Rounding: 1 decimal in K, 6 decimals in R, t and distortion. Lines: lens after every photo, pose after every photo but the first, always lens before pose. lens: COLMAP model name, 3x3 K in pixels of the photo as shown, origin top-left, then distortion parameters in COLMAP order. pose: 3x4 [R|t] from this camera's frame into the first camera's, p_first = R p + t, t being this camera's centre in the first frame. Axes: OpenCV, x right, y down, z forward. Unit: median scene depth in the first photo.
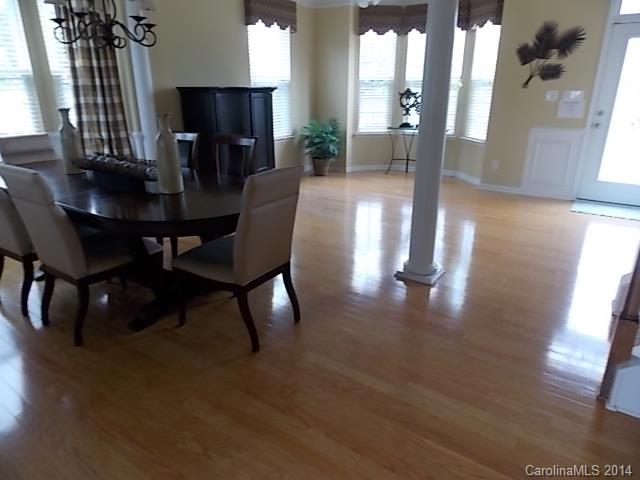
lens RADIAL K [[422.1, 0, 320.5], [0, 422.1, 234.2], [0, 0, 1]] dist [-0.000635, -0.000366]
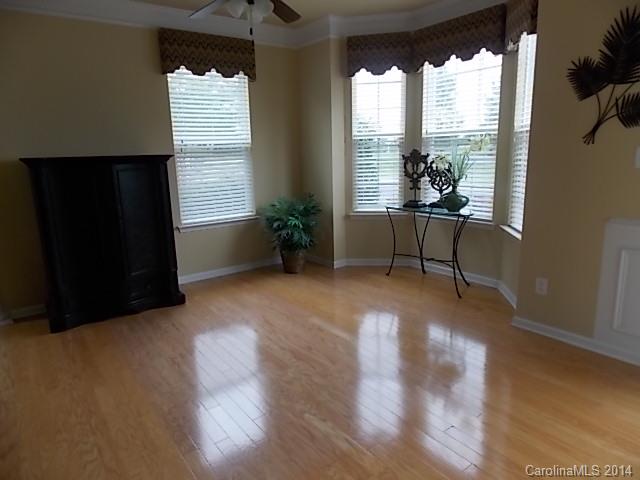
lens RADIAL K [[422.1, 0, 320.5], [0, 422.1, 234.2], [0, 0, 1]] dist [-0.000635, -0.000366]
pose [[0.947710, 0.034681, -0.317243, 0.370935], [-0.077249, 0.989445, -0.122601, -0.166271], [0.309642, 0.140697, 0.940386, 0.481825]]
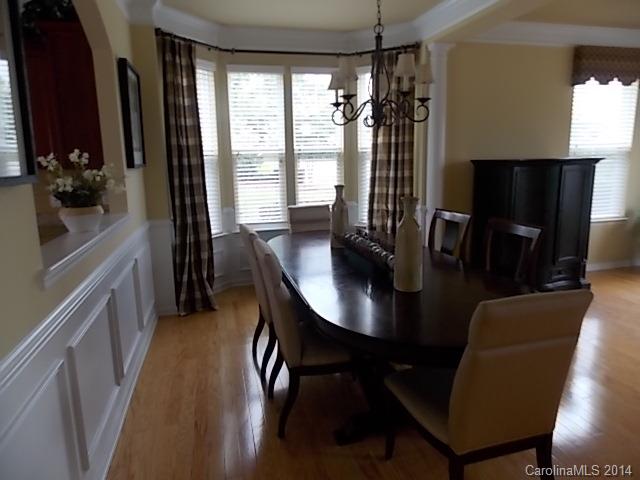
lens RADIAL K [[422.1, 0, 320.5], [0, 422.1, 234.2], [0, 0, 1]] dist [-0.000635, -0.000366]
pose [[0.752199, 0.101213, -0.651116, 0.024418], [-0.196363, 0.977668, -0.074873, -0.056565], [0.628997, 0.184175, 0.755276, 0.128639]]
